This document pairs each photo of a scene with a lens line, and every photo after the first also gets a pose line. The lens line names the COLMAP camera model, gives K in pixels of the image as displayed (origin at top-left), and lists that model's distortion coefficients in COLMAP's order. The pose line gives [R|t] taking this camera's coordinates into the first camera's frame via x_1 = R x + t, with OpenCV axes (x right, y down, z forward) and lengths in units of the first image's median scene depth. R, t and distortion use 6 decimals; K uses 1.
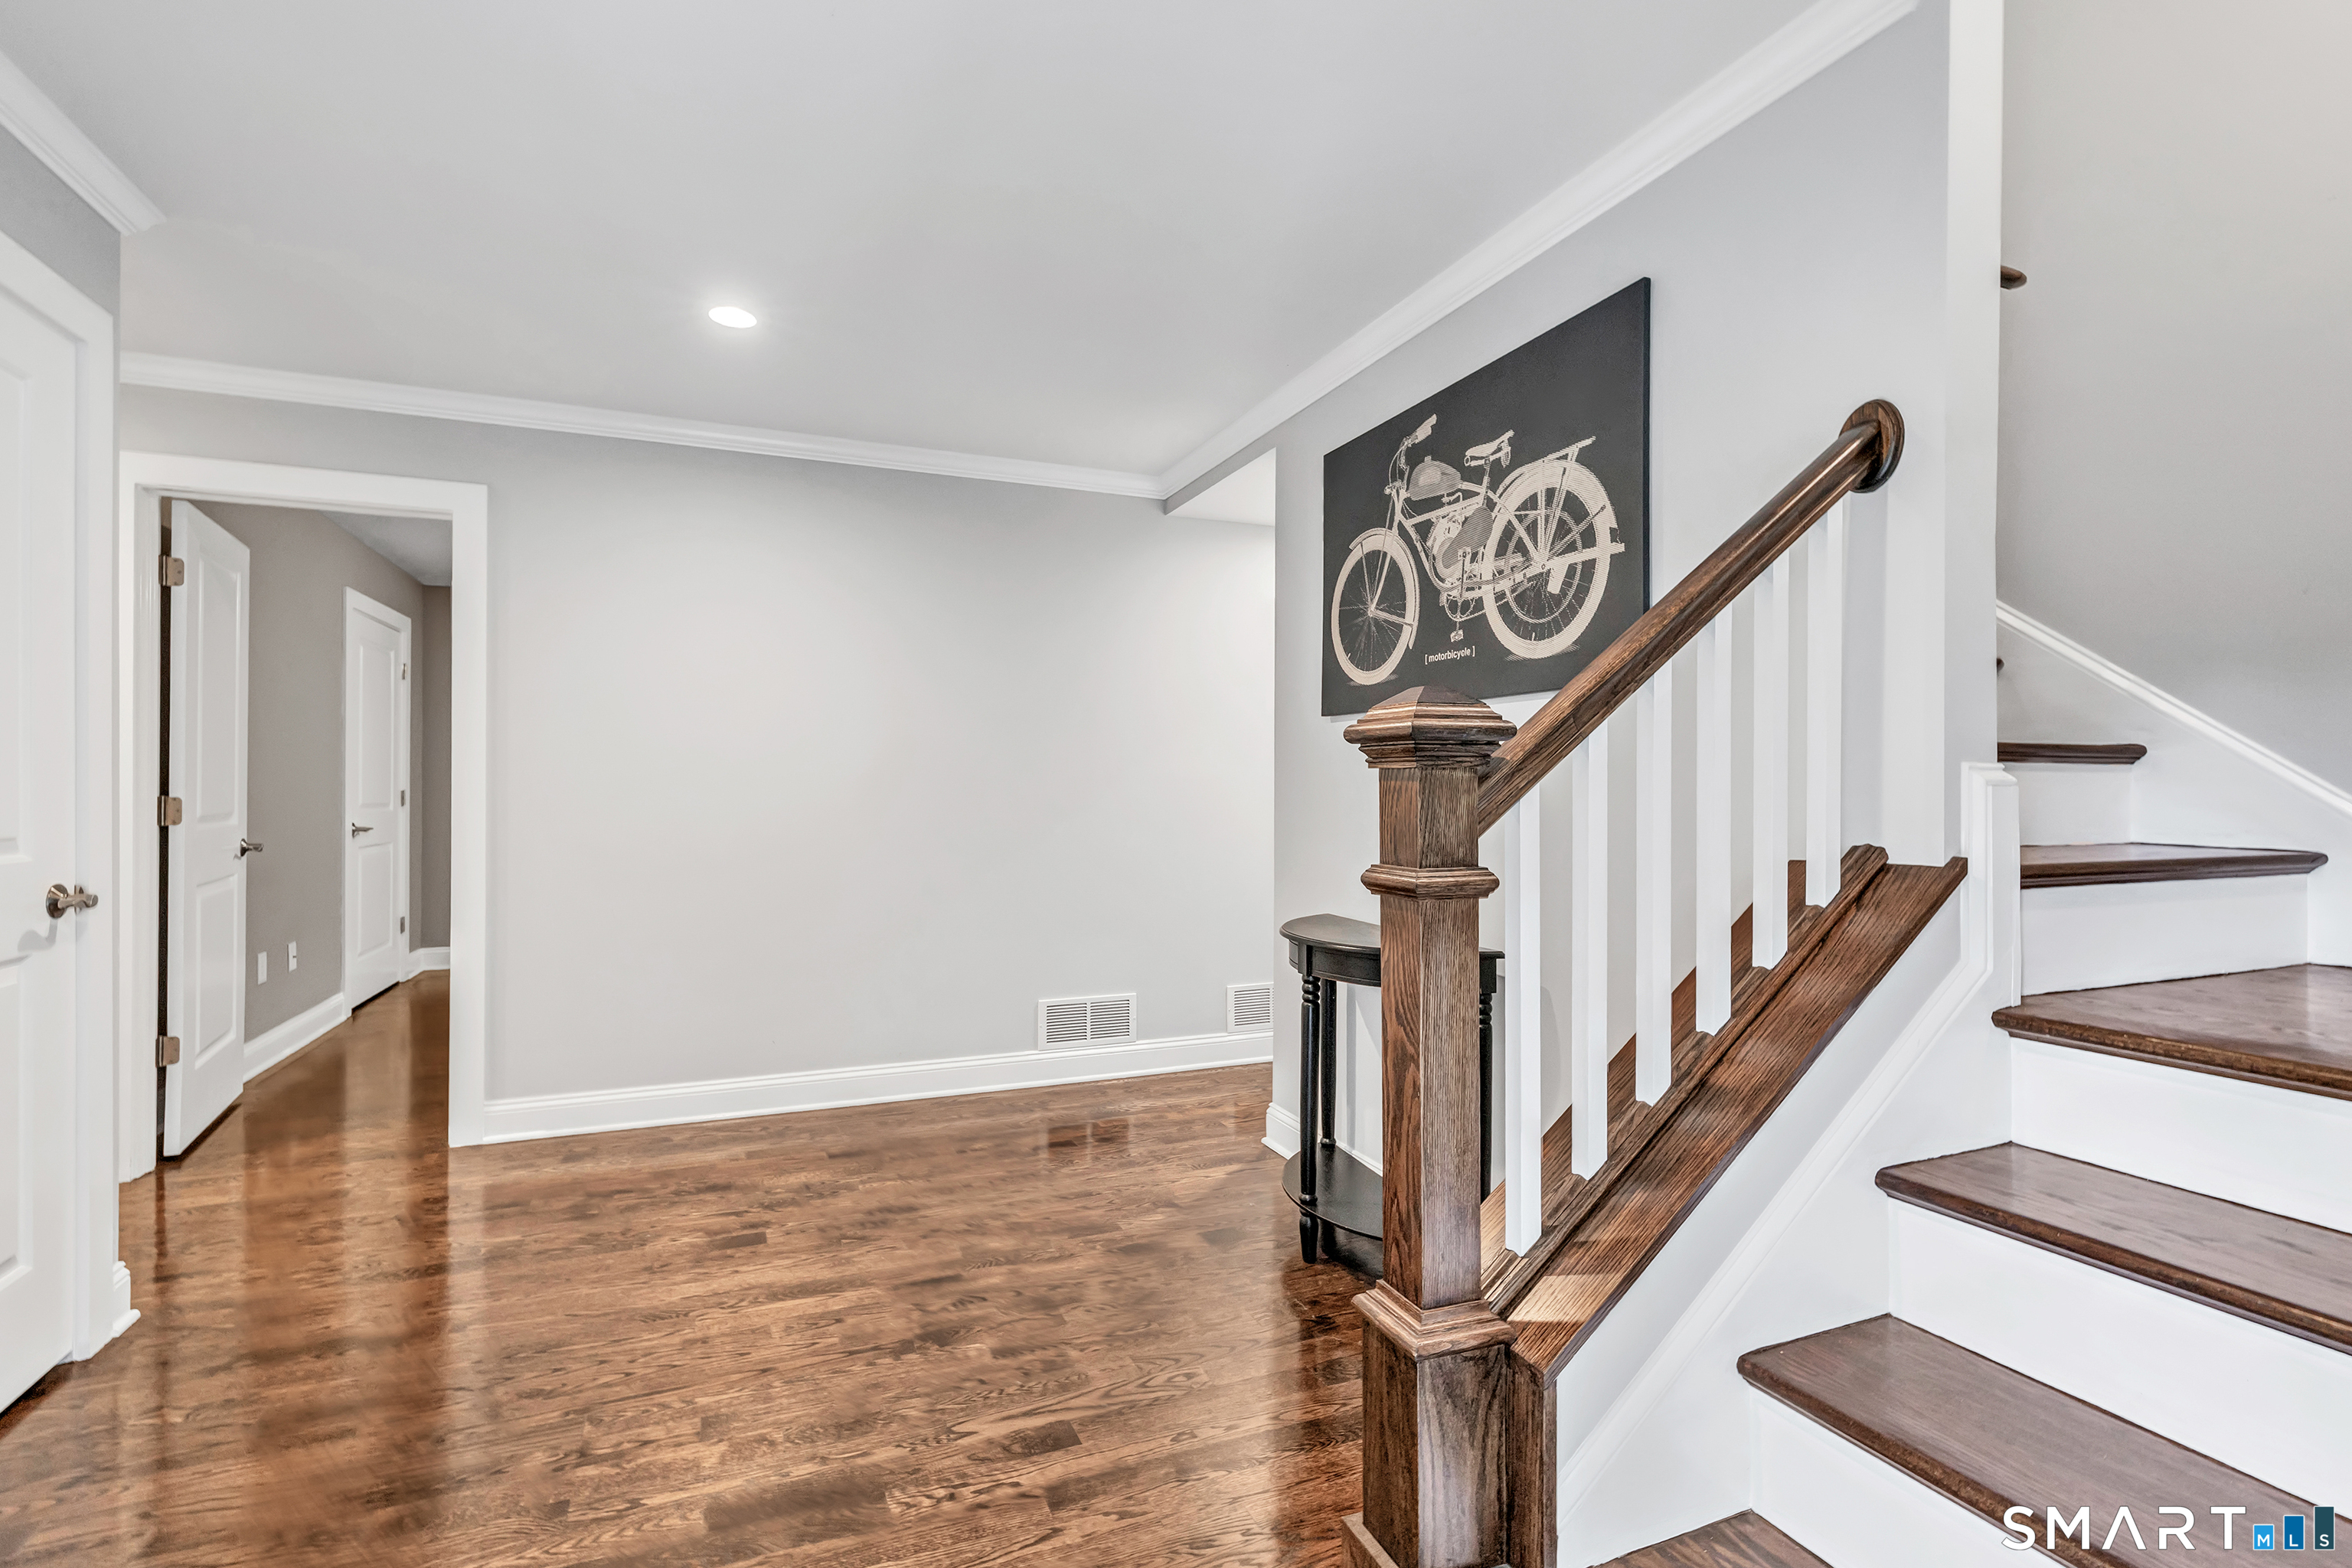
lens RADIAL K [[1045.5, 0, 1169.4], [0, 1045.5, 775.7], [0, 0, 1]] dist [0.001233, 0.000223]
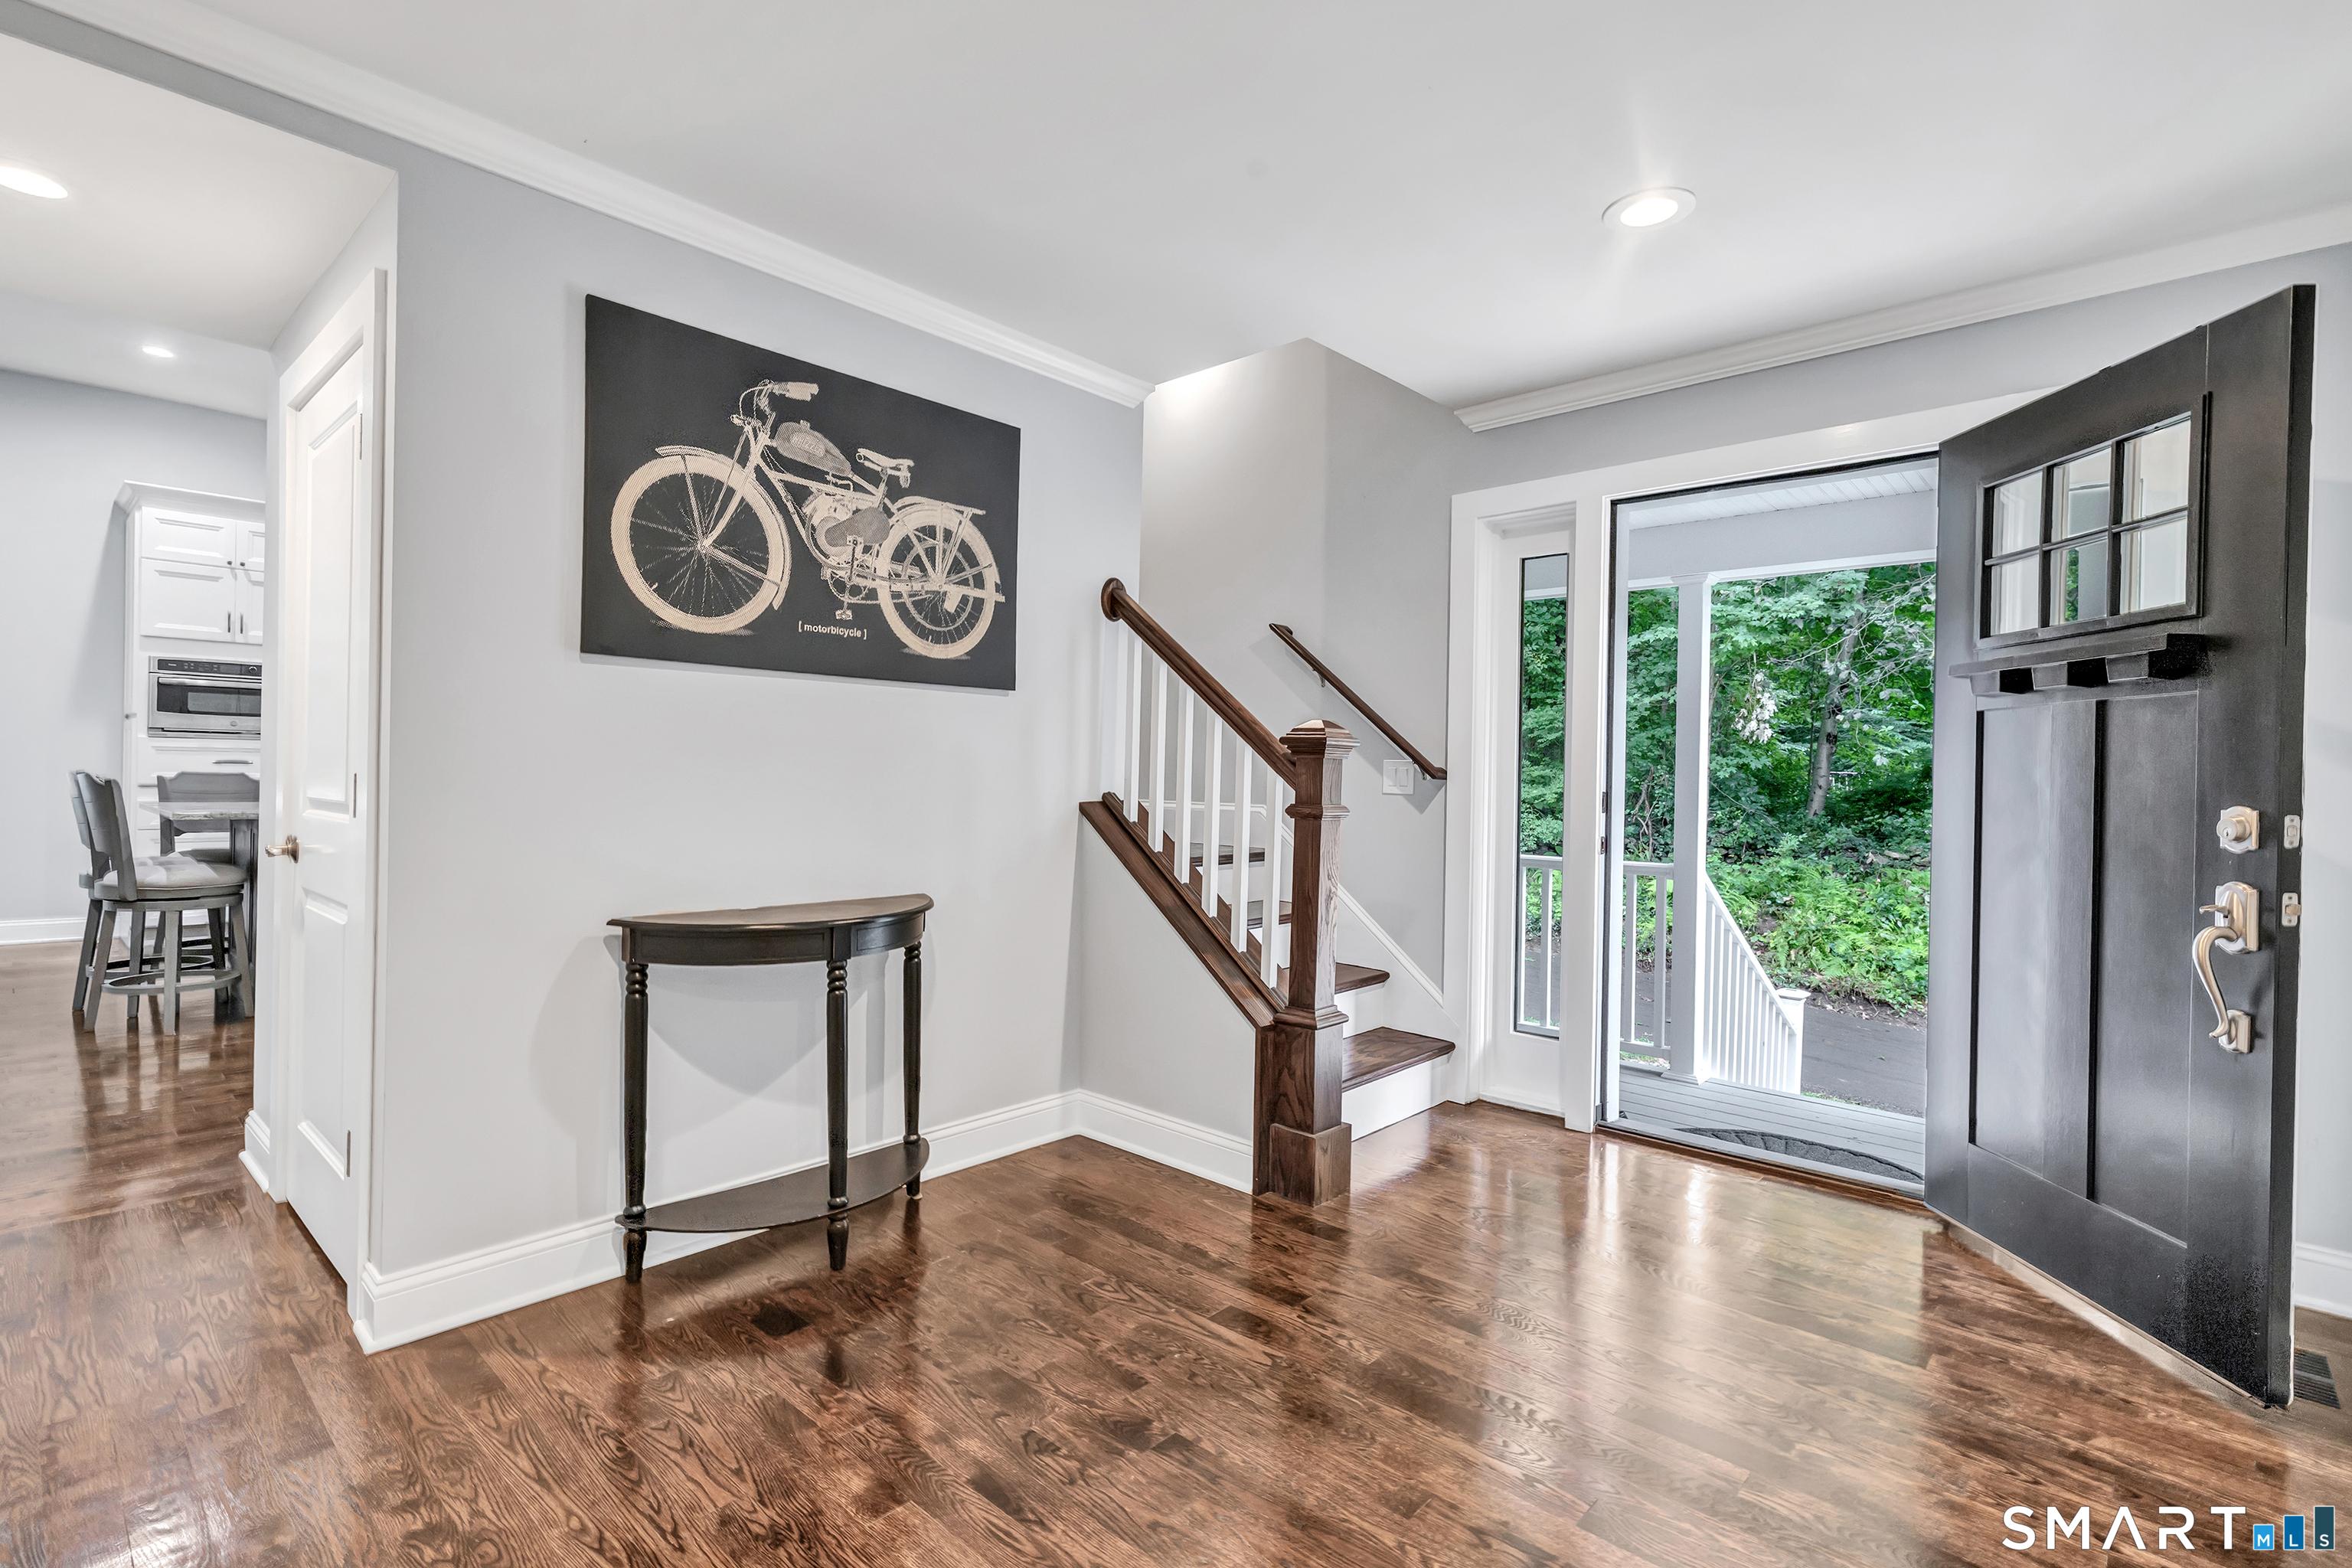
lens RADIAL K [[1045.5, 0, 1169.4], [0, 1045.5, 775.7], [0, 0, 1]] dist [0.001233, 0.000223]
pose [[-0.393072, -0.003944, 0.919499, -0.851135], [-0.021769, 0.999750, -0.005018, 0.027946], [-0.919250, -0.021989, -0.393060, 1.139287]]
